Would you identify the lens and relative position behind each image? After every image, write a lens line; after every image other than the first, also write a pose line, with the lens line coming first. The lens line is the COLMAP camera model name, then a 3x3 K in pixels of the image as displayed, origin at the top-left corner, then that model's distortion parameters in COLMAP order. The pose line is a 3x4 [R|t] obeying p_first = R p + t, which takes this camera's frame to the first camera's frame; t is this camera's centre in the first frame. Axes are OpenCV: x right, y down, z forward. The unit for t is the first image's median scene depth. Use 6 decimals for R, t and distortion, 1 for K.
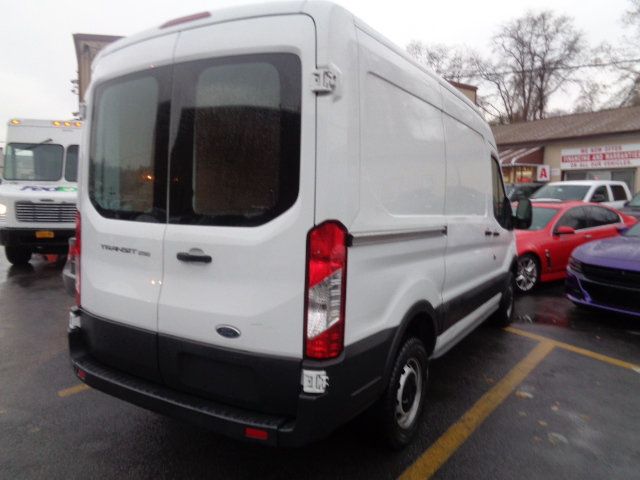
lens RADIAL K [[474.9, 0, 323.2], [0, 474.9, 239.8], [0, 0, 1]] dist [-0.000121, 0.000412]
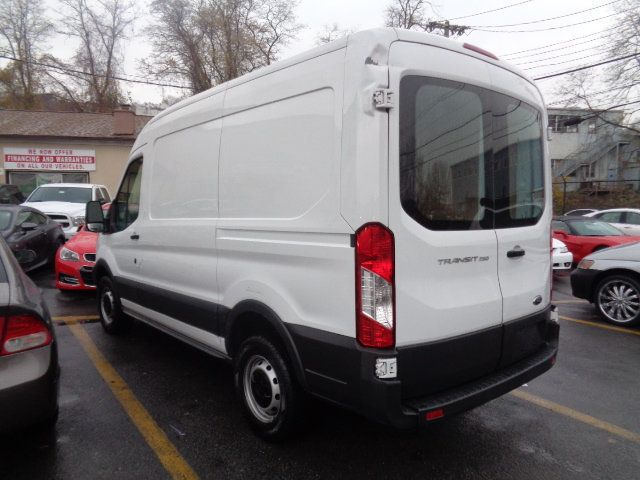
lens RADIAL K [[474.9, 0, 323.3], [0, 474.9, 240.1], [0, 0, 1]] dist [-0.000121, 0.000412]
pose [[0.325380, -0.084668, 0.941785, -0.204227], [0.084990, 0.994571, 0.060050, -0.014692], [-0.941756, 0.060503, 0.330809, 0.133415]]
